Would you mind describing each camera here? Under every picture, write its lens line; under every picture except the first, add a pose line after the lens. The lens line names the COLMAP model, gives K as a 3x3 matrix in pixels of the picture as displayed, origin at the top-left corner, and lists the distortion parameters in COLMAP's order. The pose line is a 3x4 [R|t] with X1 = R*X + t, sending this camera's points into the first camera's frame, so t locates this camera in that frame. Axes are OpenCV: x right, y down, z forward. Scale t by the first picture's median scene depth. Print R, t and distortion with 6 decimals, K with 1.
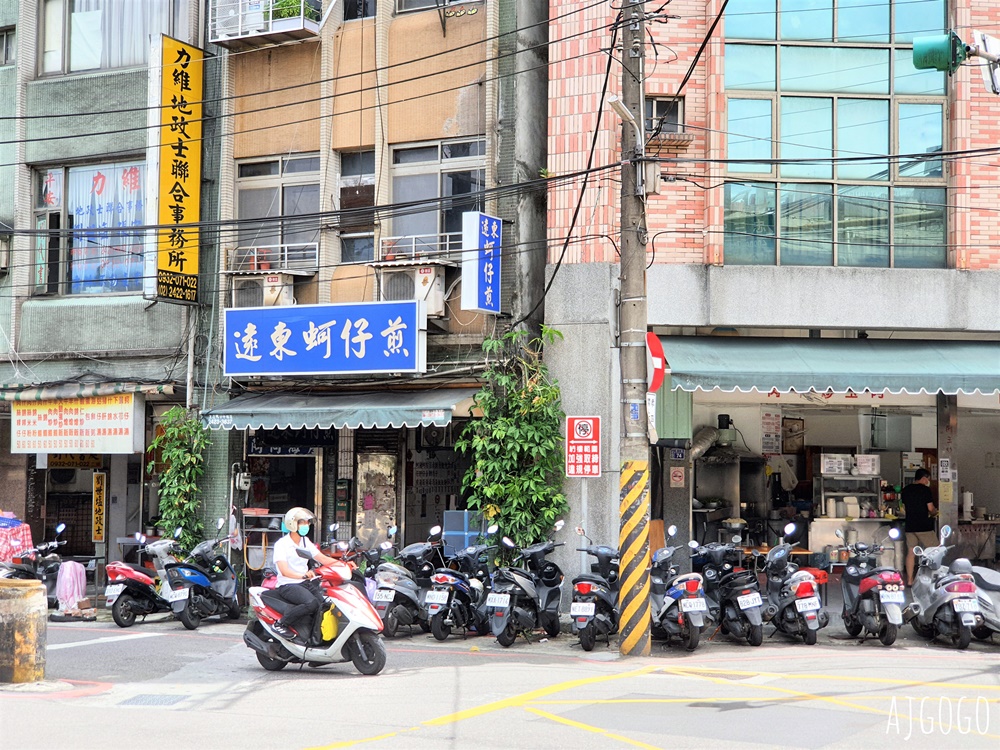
lens RADIAL K [[1524.6, 0, 500.5], [0, 1524.6, 376.1], [0, 0, 1]] dist [0.190640, 0.000000]
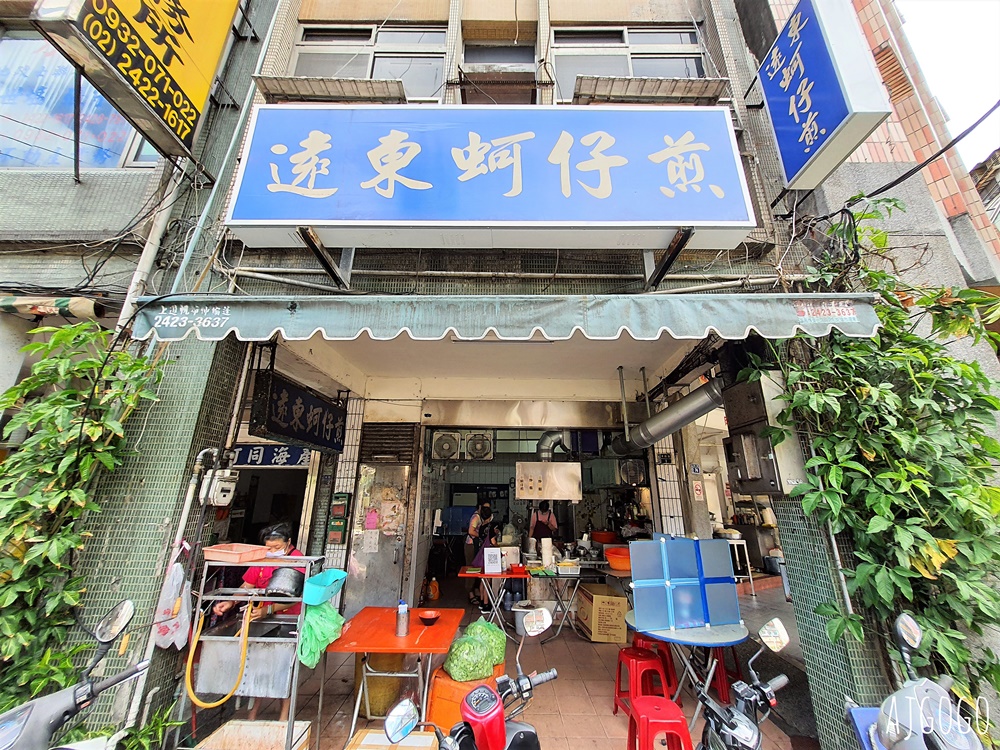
lens RADIAL K [[397.2, 0, 504.9], [0, 397.2, 371.9], [0, 0, 1]] dist [-0.000213, 0.000495]
pose [[0.887343, 0.139626, 0.439463, -0.148329], [-0.026391, 0.966869, -0.253907, 0.063075], [-0.460355, 0.213704, 0.861628, 0.844657]]
